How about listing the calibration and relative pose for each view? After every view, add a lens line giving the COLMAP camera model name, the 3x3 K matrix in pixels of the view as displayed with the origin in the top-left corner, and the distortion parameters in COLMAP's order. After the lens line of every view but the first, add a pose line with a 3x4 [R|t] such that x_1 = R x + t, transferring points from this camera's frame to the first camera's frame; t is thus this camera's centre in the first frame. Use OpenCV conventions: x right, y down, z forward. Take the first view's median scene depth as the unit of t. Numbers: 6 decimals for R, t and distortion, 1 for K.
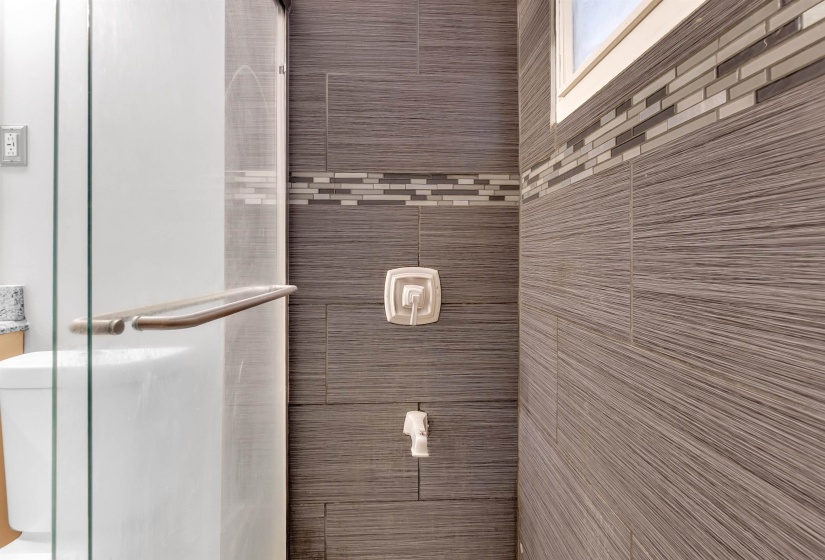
lens RADIAL K [[381.2, 0, 412.1], [0, 381.2, 249.7], [0, 0, 1]] dist [-0.000460, -0.000136]
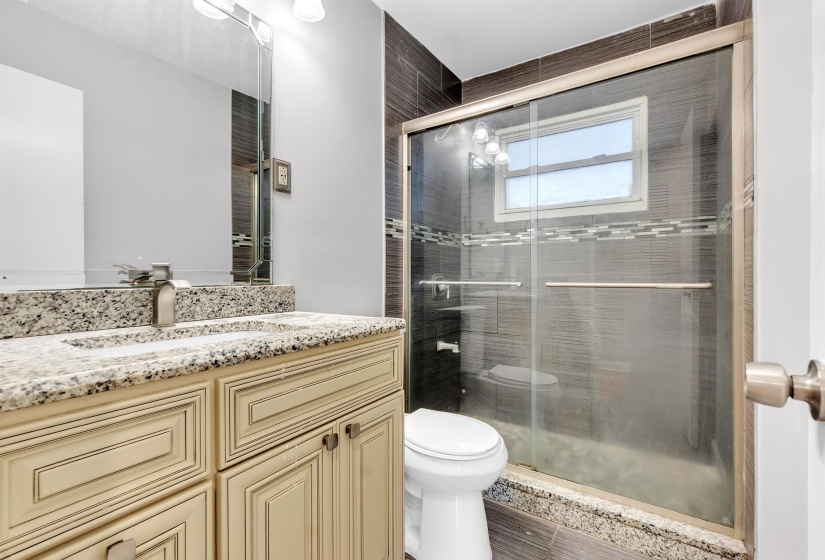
lens RADIAL K [[366.8, 0, 414.8], [0, 366.8, 275.2], [0, 0, 1]] dist [-0.000874, -0.000168]
pose [[0.583911, 0.003419, 0.811810, -1.774538], [-0.009791, 0.999948, 0.002831, 0.052703], [-0.811758, -0.009601, 0.583915, -0.093217]]
